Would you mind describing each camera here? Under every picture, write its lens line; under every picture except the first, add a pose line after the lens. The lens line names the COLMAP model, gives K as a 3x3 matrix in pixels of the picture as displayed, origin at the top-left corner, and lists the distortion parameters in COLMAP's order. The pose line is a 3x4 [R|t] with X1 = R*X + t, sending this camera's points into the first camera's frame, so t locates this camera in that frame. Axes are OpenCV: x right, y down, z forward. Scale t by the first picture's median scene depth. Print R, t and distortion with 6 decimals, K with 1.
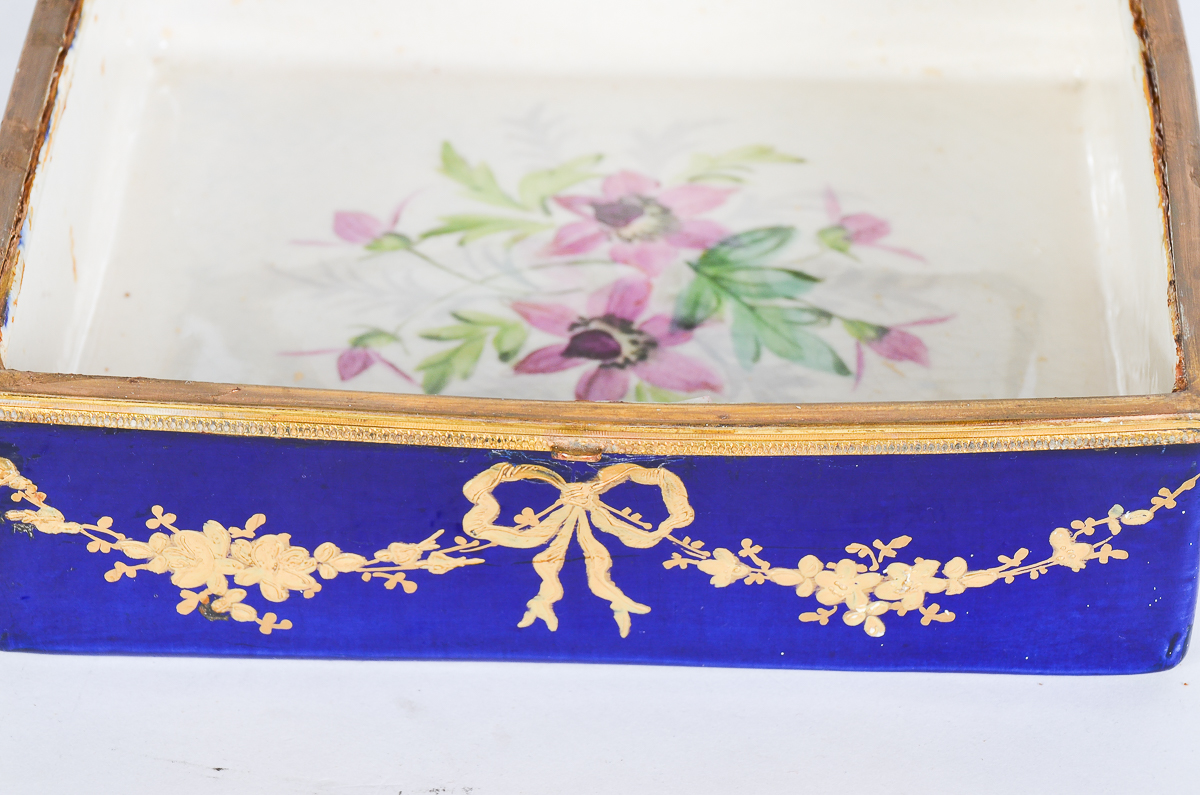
lens RADIAL K [[3799.5, 0, 592.6], [0, 3799.5, 398.1], [0, 0, 1]] dist [0.218486, 0.000000]
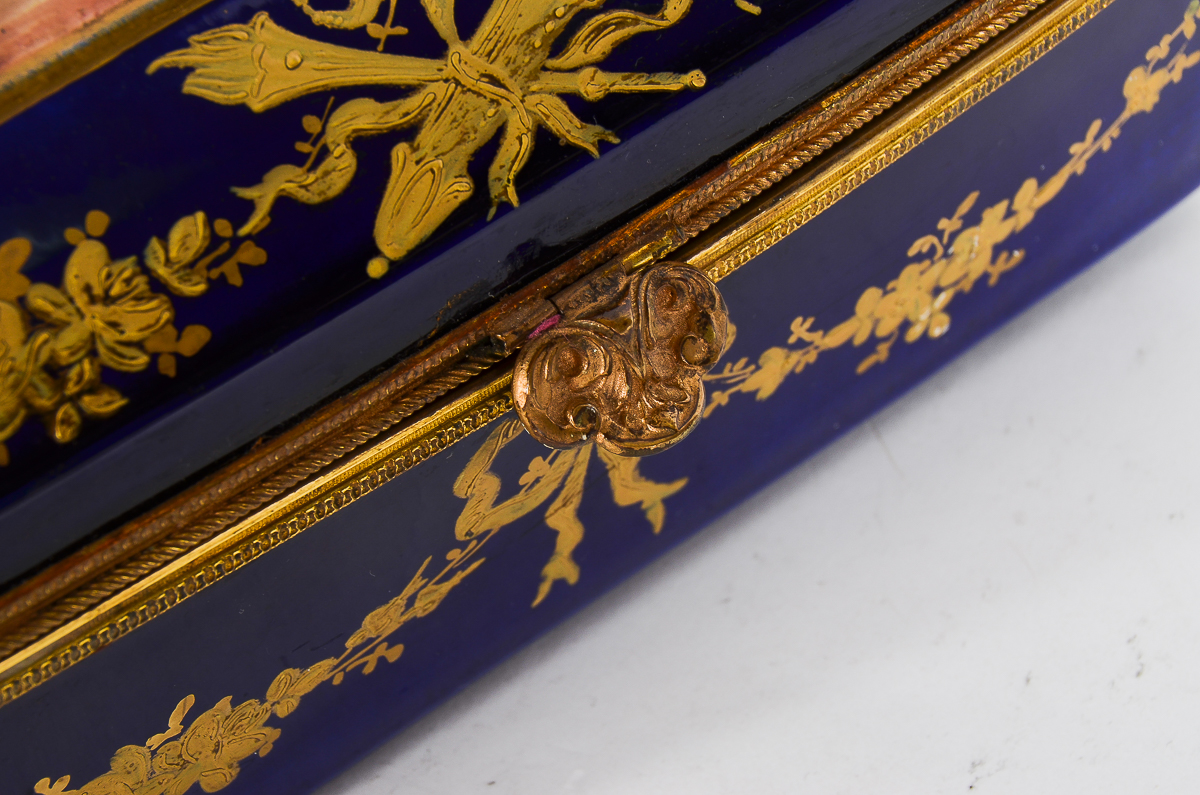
lens RADIAL K [[3799.5, 0, 593.3], [0, 3799.5, 408.0], [0, 0, 1]] dist [0.218486, 0.000000]
pose [[0.760389, -0.528692, 0.377219, -0.242714], [0.420916, 0.843484, 0.333714, -0.184444], [-0.494610, -0.094975, 0.863910, 0.440645]]
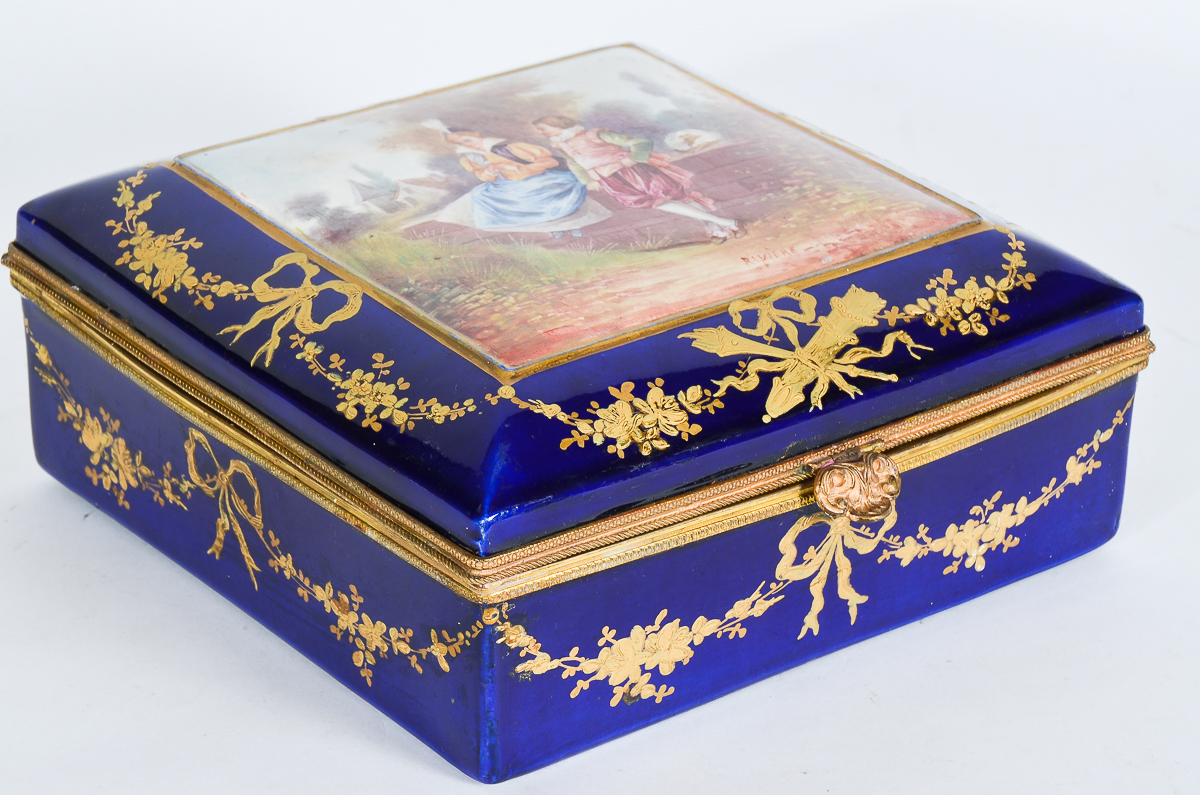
lens RADIAL K [[3920.4, 0, 590.9], [0, 3920.4, 398.8], [0, 0, 1]] dist [0.407335, 0.000000]
pose [[0.771270, -0.275372, 0.573857, -0.921375], [0.346951, 0.937741, -0.016319, -0.028654], [-0.533636, 0.211687, 0.818793, -0.198968]]
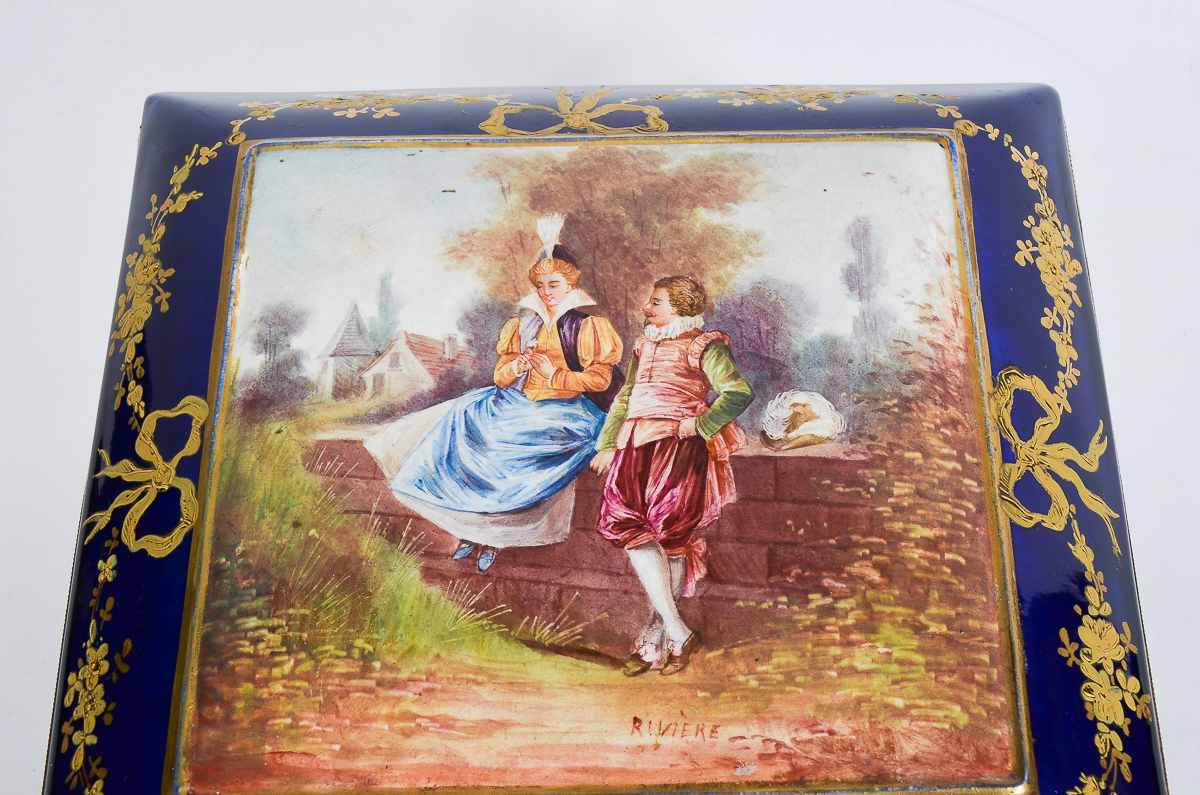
lens RADIAL K [[2151.7, 0, 603.2], [0, 2151.7, 390.2], [0, 0, 1]] dist [0.047533, 0.000000]
pose [[0.998827, -0.048050, 0.005909, -0.000456], [0.041962, 0.920144, 0.389325, -0.405974], [-0.024144, -0.388621, 0.921081, 0.475105]]
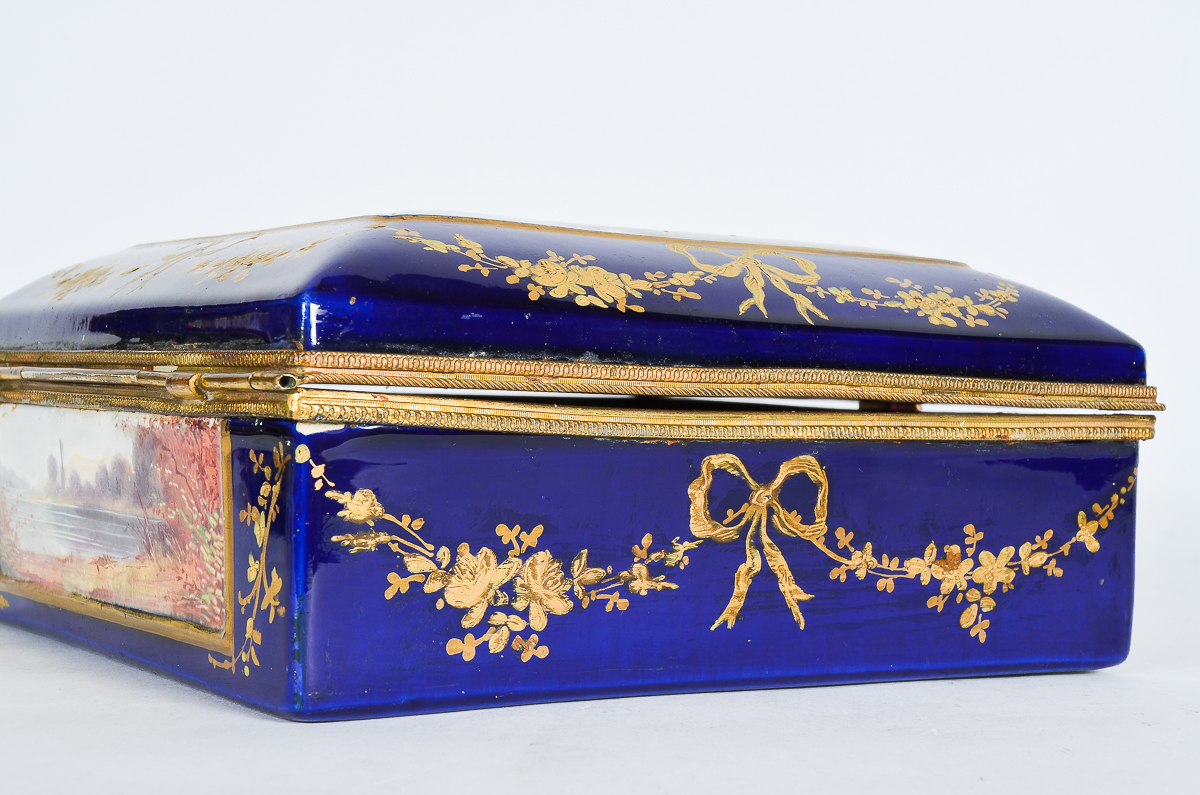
lens RADIAL K [[2327.1, 0, 595.2], [0, 2327.1, 405.4], [0, 0, 1]] dist [0.010504, 0.000000]
pose [[-0.553061, -0.032129, 0.832521, -0.743342], [0.441345, 0.836233, 0.325467, -0.360360], [-0.706639, 0.547432, -0.448308, 1.483779]]
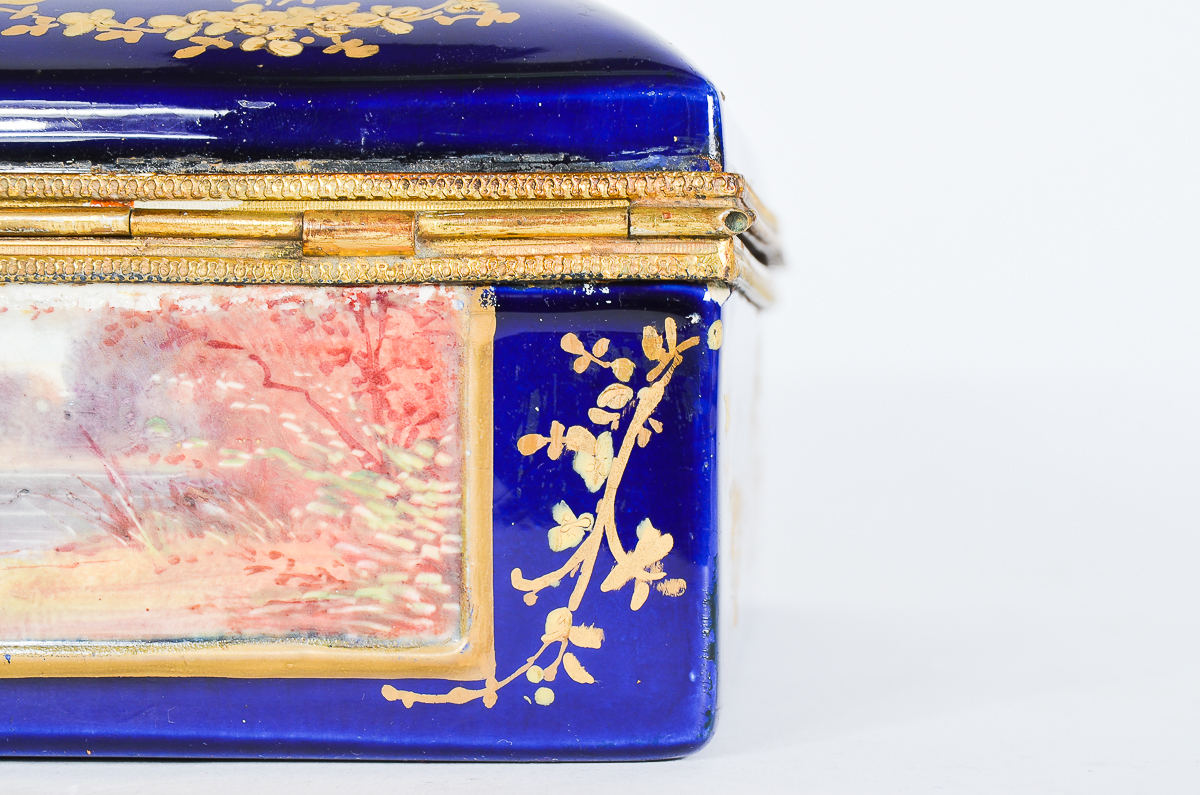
lens RADIAL K [[3362.4, 0, 587.0], [0, 3362.4, 427.0], [0, 0, 1]] dist [0.170430, 0.000000]
pose [[-0.999299, -0.010581, 0.035906, -0.153057], [0.013181, 0.798315, 0.602096, -0.520311], [-0.035035, 0.602147, -0.797616, 1.744581]]
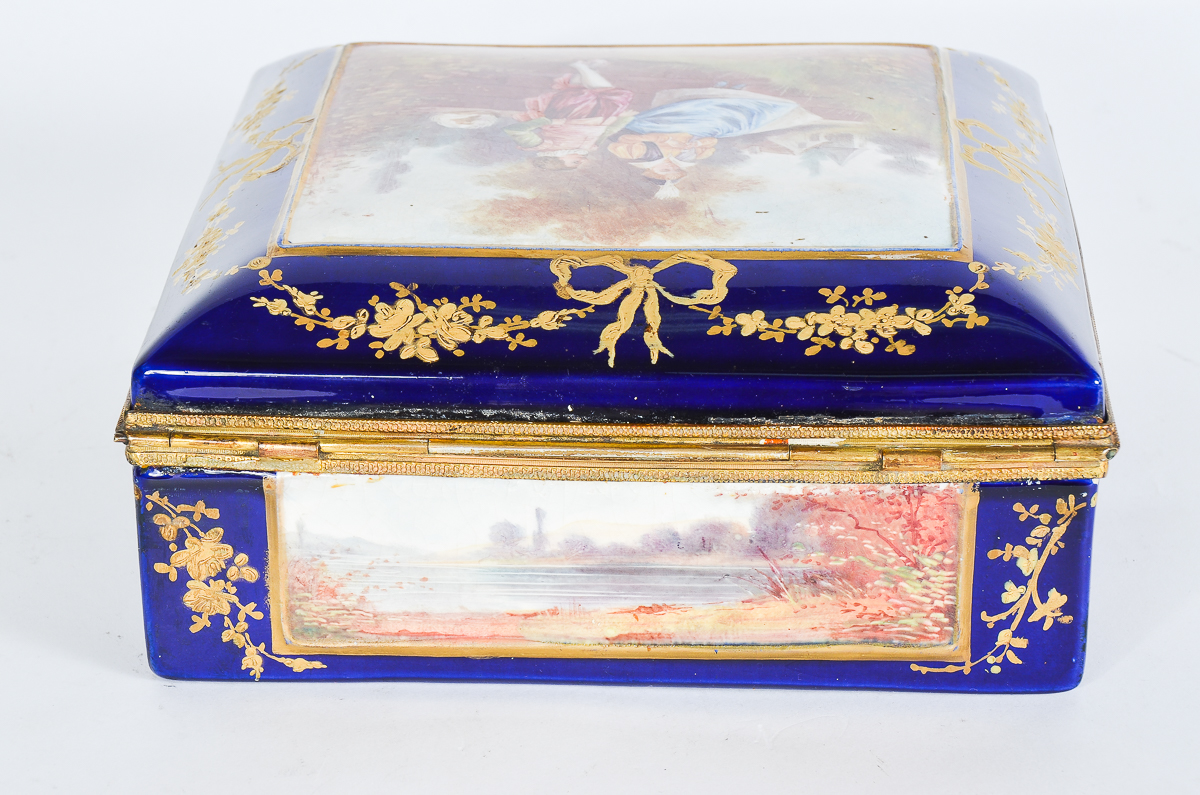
lens RADIAL K [[3463.4, 0, 610.7], [0, 3463.4, 480.7], [0, 0, 1]] dist [0.384567, 0.000000]
pose [[-0.999988, -0.003314, -0.003637, 0.013346], [-0.004820, 0.511805, 0.859088, -1.187137], [-0.000985, 0.859095, -0.511815, 1.854198]]
